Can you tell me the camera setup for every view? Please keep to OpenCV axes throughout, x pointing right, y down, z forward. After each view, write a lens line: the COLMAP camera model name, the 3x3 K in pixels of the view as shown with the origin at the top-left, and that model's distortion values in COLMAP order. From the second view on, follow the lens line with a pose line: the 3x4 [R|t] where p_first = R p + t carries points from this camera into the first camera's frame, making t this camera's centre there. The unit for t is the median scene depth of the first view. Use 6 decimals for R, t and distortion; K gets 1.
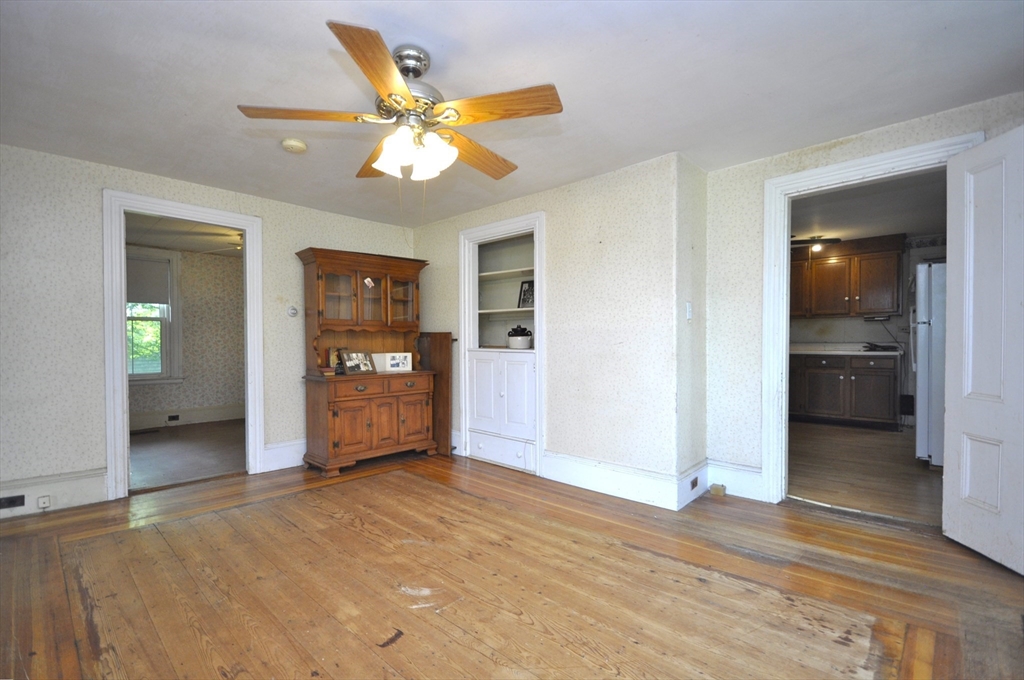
lens RADIAL K [[457.6, 0, 500.3], [0, 457.6, 345.4], [0, 0, 1]] dist [0.000680, -0.000107]
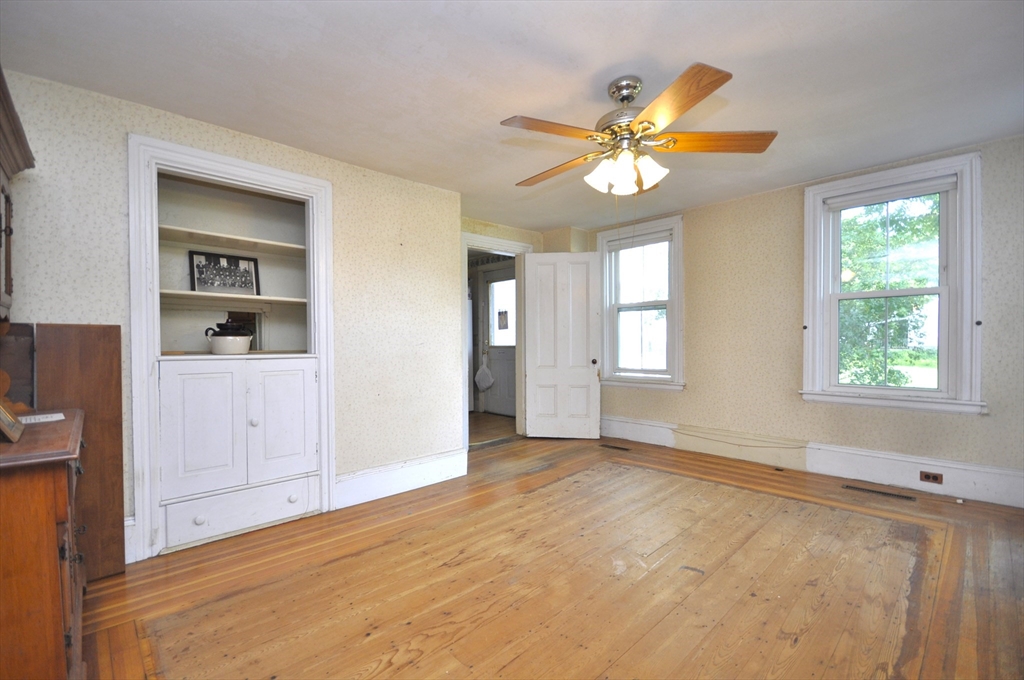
lens RADIAL K [[446.6, 0, 502.0], [0, 446.6, 348.8], [0, 0, 1]] dist [0.001186, -0.010207]
pose [[0.050256, -0.008584, 0.998699, -0.921036], [0.017958, 0.999809, 0.007690, 0.001814], [-0.998575, 0.017549, 0.050400, 0.891743]]
